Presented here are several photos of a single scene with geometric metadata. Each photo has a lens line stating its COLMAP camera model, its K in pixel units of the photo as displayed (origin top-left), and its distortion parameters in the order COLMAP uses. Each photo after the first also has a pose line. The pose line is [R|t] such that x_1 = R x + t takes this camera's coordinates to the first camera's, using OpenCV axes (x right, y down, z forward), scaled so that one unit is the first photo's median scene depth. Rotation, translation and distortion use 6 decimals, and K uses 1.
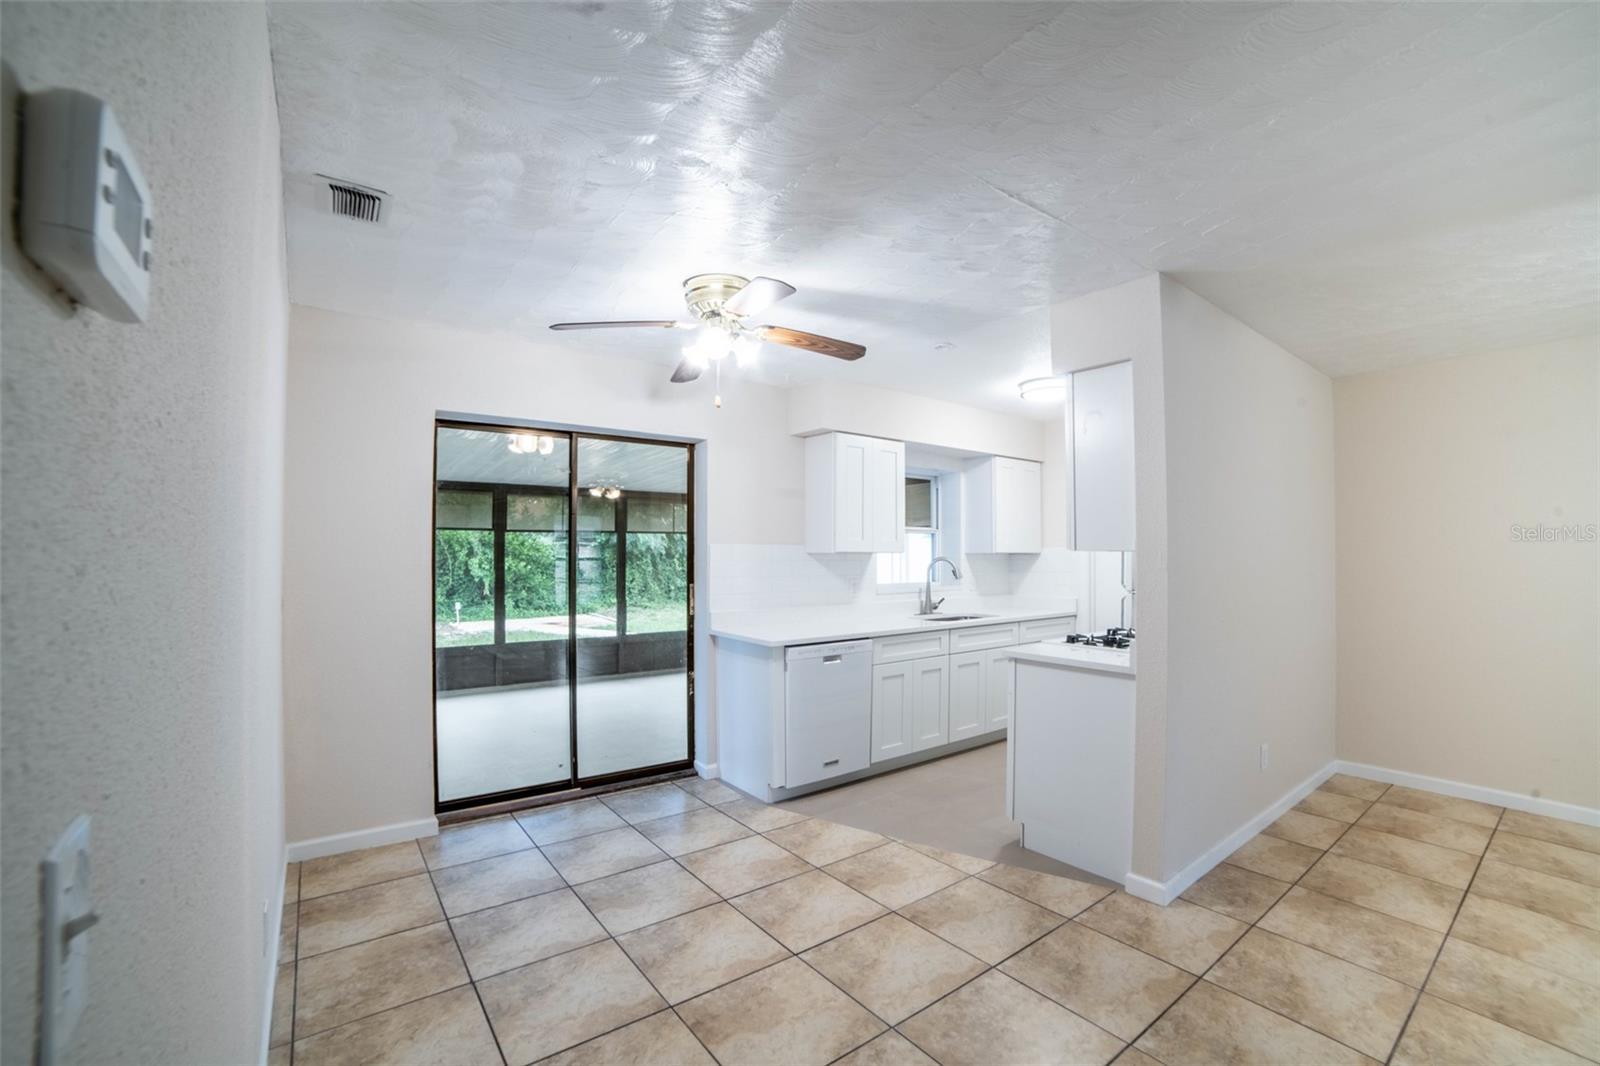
lens RADIAL K [[660.2, 0, 802.9], [0, 660.2, 541.7], [0, 0, 1]] dist [-0.106074, 0.038164]
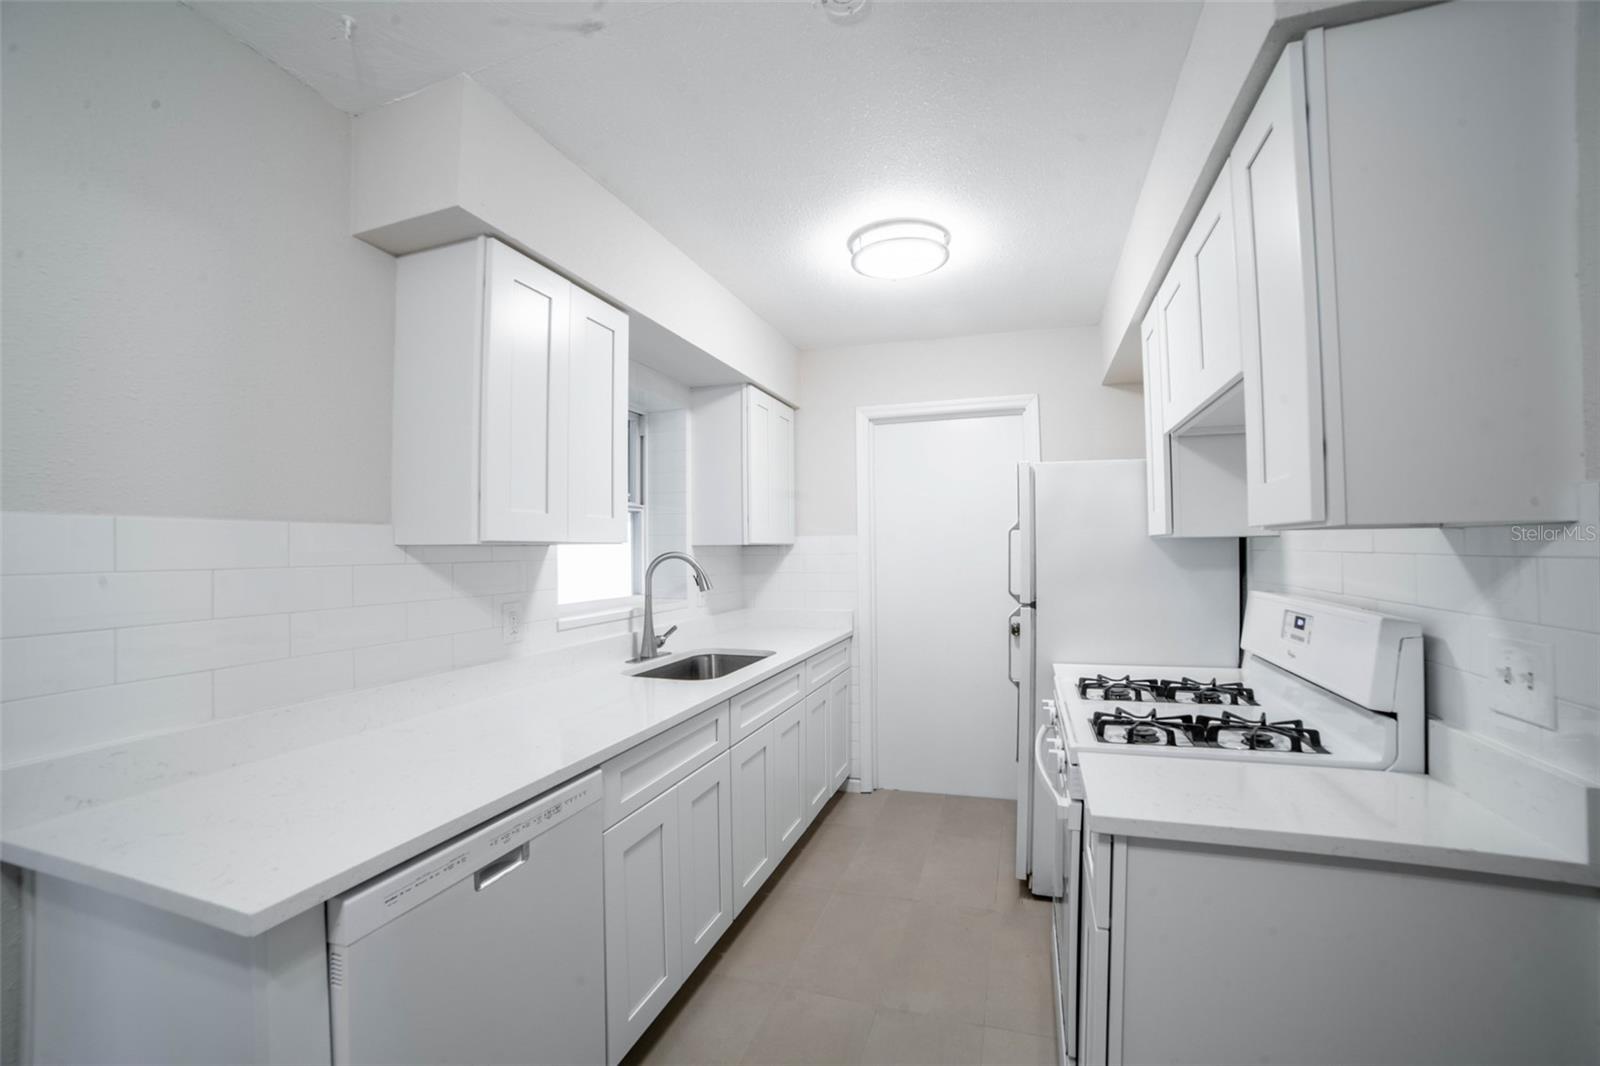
lens RADIAL K [[651.9, 0, 803.9], [0, 651.9, 538.3], [0, 0, 1]] dist [-0.070500, 0.000534]
pose [[0.824414, 0.001868, 0.565984, -0.008876], [-0.002716, 0.999996, 0.000656, 0.015030], [-0.565981, -0.002078, 0.824416, 0.671619]]
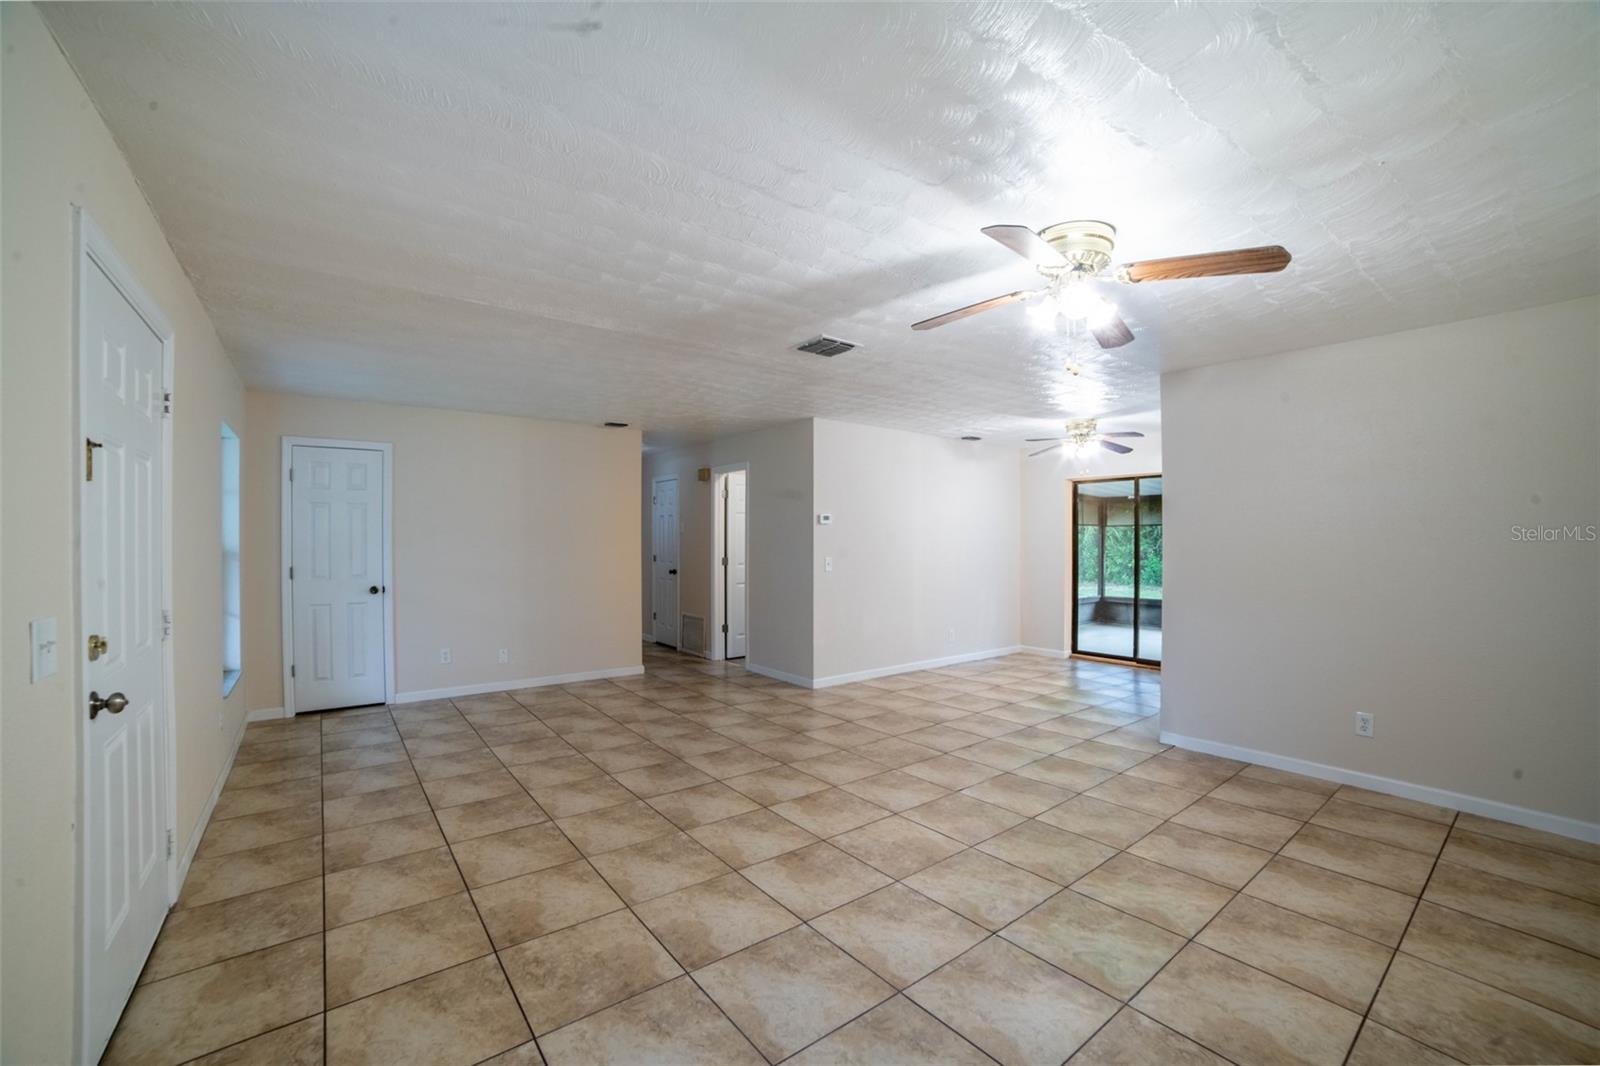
lens RADIAL K [[660.2, 0, 802.9], [0, 660.2, 541.7], [0, 0, 1]] dist [-0.106074, 0.038164]
pose [[0.005138, 0.003158, -0.999982, 1.550333], [0.016835, 0.999853, 0.003245, 0.002543], [0.999845, -0.016852, 0.005084, 0.013194]]
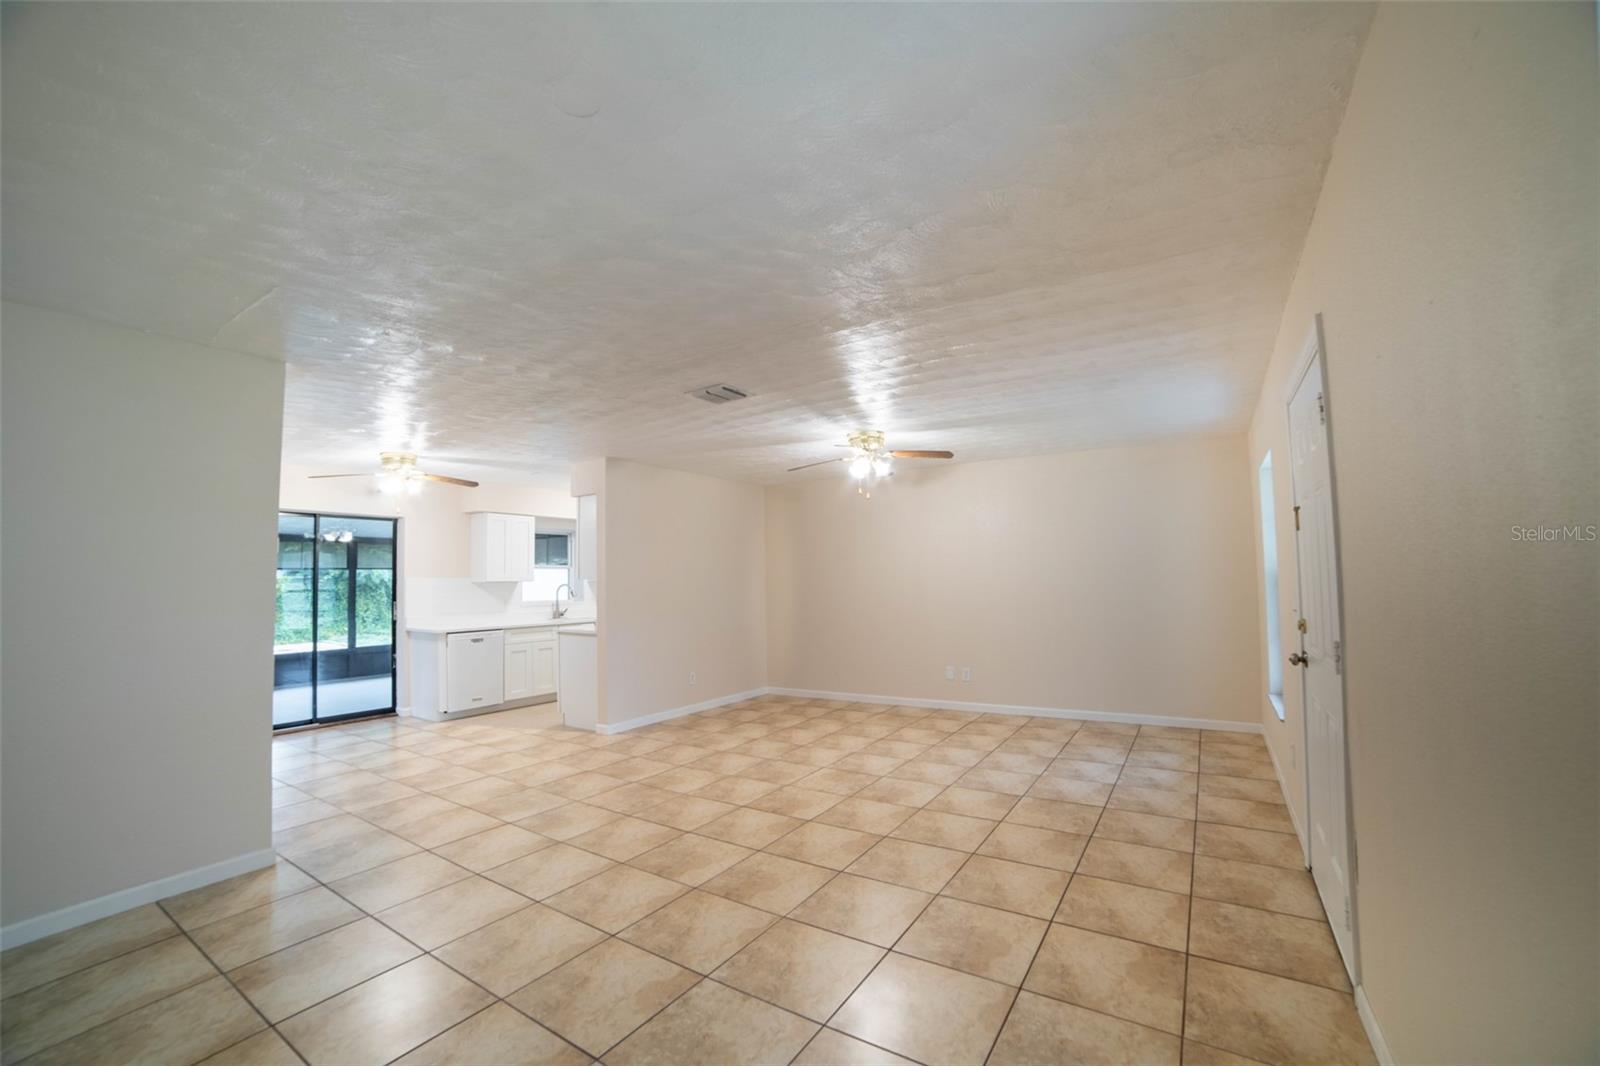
lens RADIAL K [[651.5, 0, 811.7], [0, 651.5, 539.8], [0, 0, 1]] dist [-0.120391, 0.044299]
pose [[0.936066, 0.003008, 0.351812, 0.301484], [0.013791, 0.998881, -0.045236, -0.007238], [-0.351554, 0.047196, 0.934977, -0.971504]]
